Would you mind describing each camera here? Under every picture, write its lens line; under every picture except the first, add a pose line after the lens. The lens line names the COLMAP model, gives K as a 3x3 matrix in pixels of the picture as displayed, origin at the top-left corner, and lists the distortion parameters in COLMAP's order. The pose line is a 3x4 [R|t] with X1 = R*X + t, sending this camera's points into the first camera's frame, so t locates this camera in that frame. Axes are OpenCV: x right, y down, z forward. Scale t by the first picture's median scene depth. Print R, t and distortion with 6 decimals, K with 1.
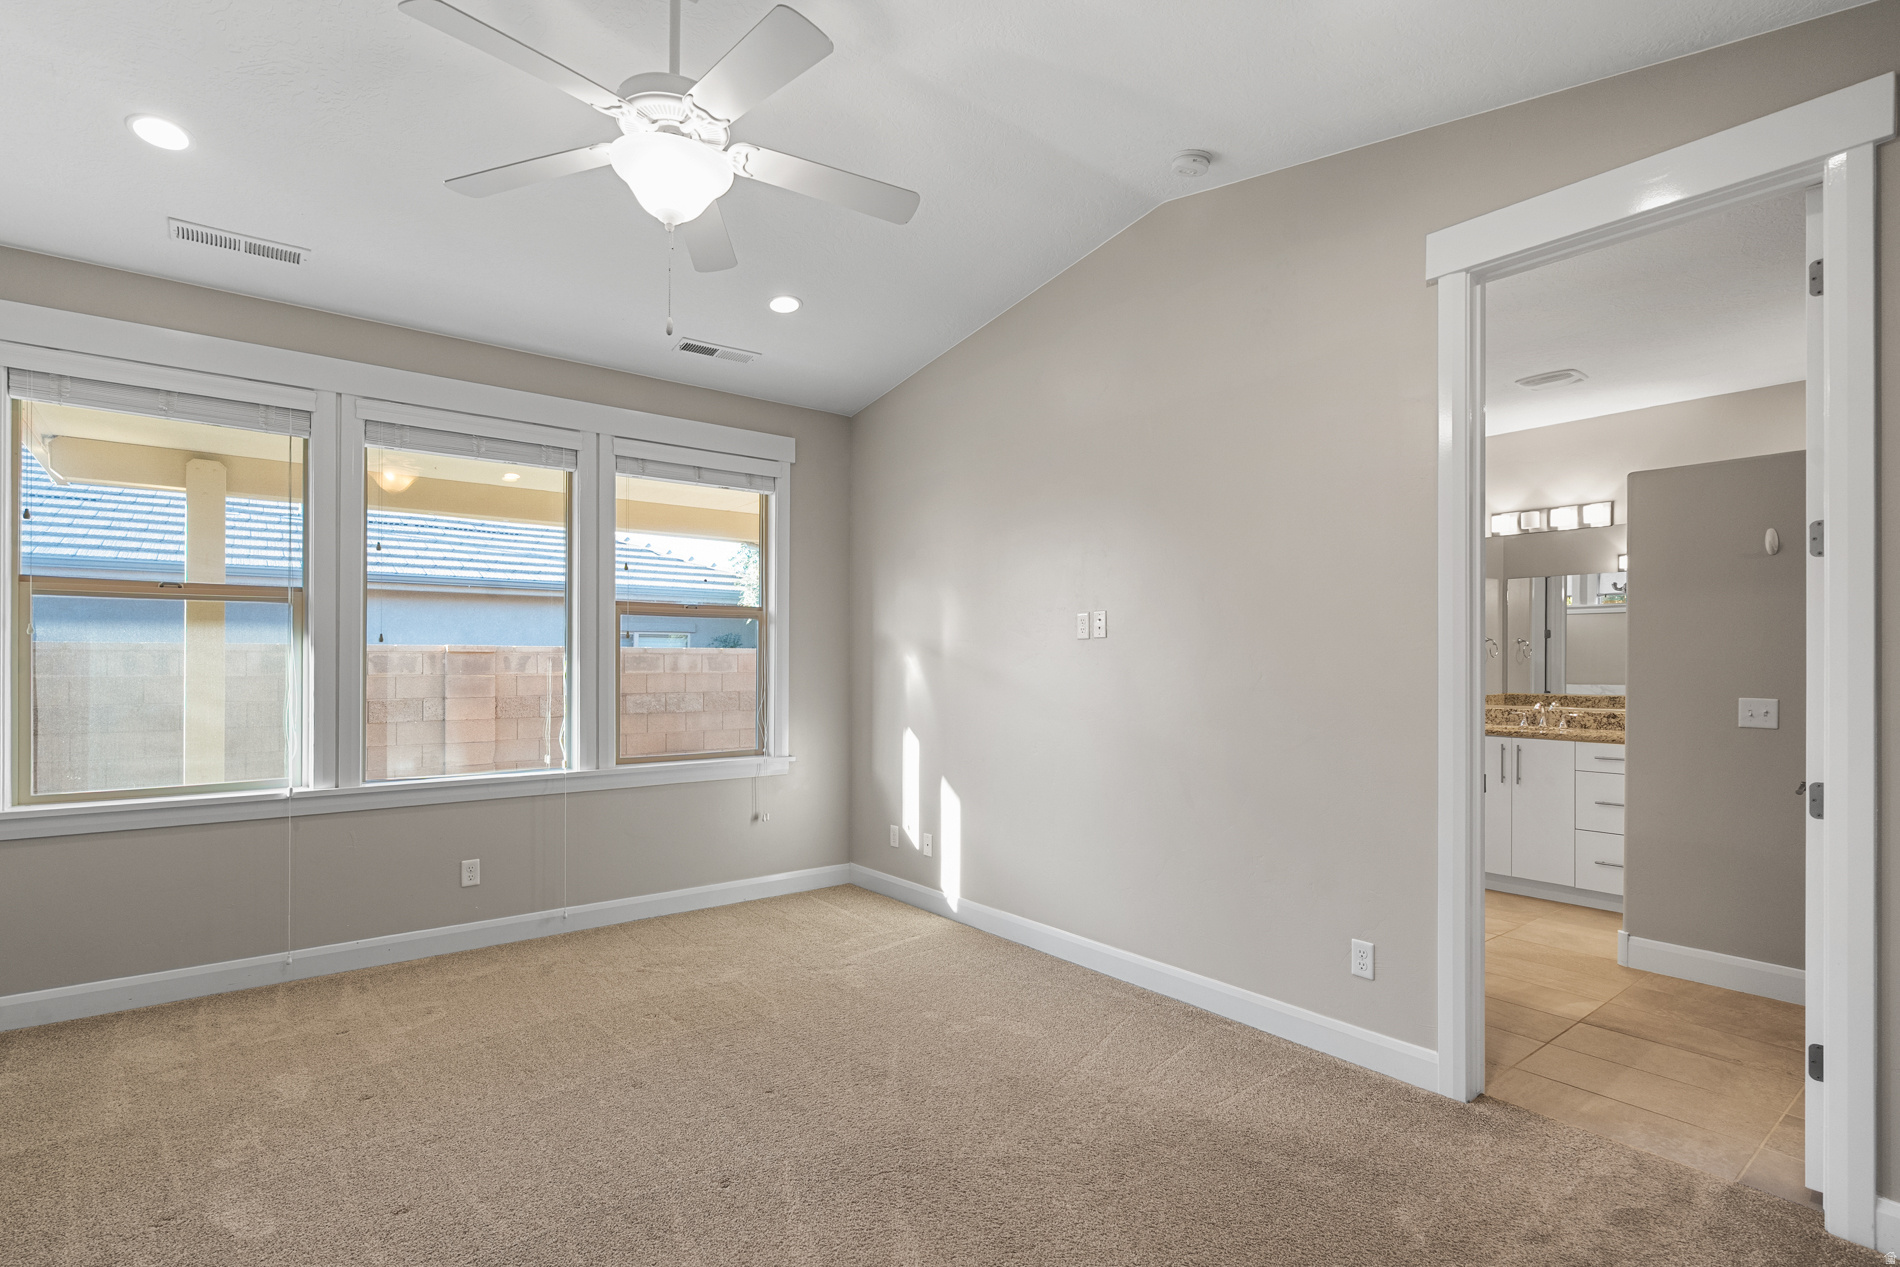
lens RADIAL K [[910.0, 0, 943.0], [0, 910.0, 650.9], [0, 0, 1]] dist [-0.002726, -0.000378]
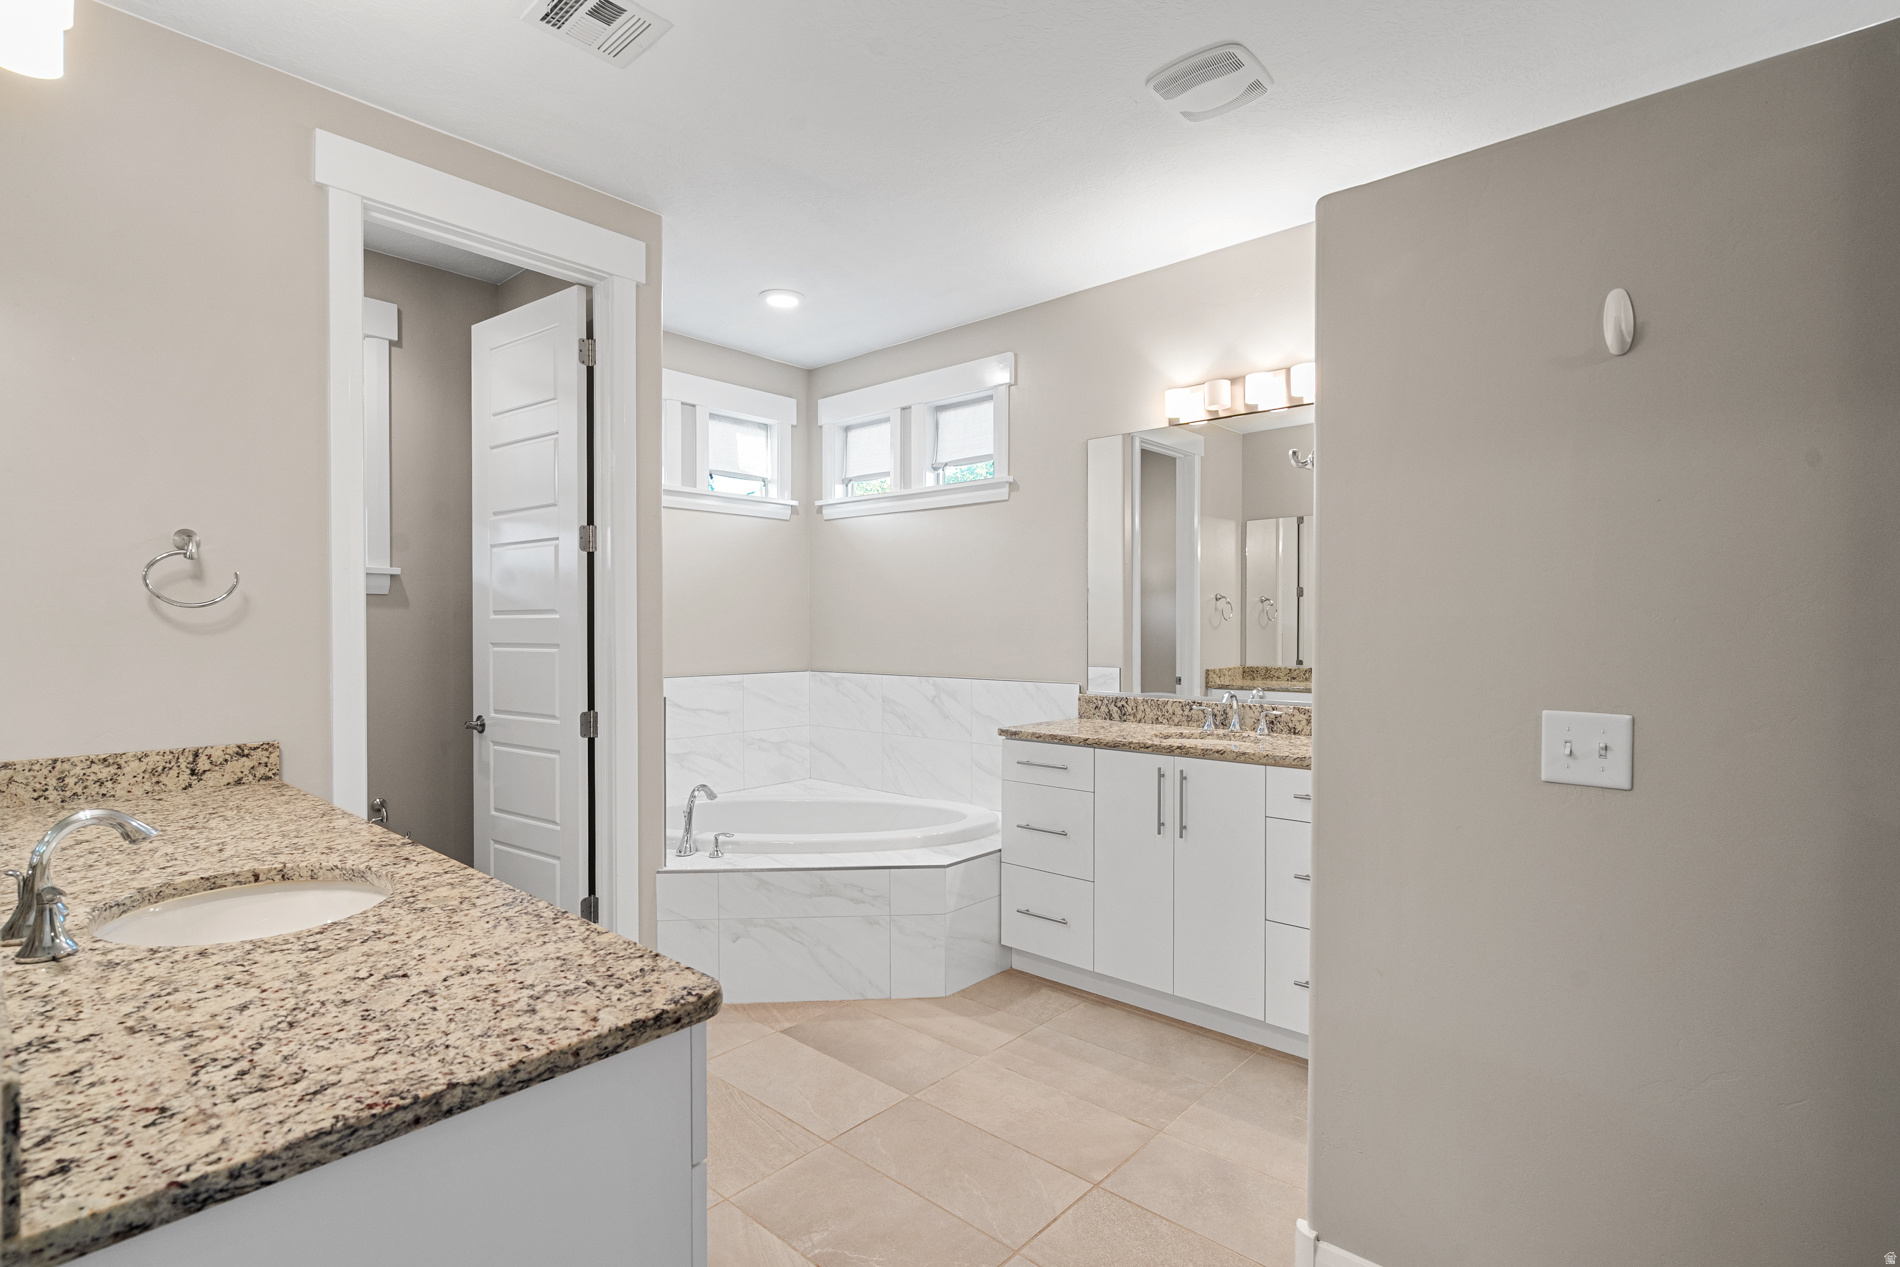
lens RADIAL K [[910.0, 0, 956.1], [0, 910.0, 631.0], [0, 0, 1]] dist [-0.002726, -0.000378]
pose [[0.982262, -0.007247, 0.187374, 0.380527], [0.004469, 0.999874, 0.015244, 0.005812], [-0.187460, -0.014137, 0.982170, 0.456353]]
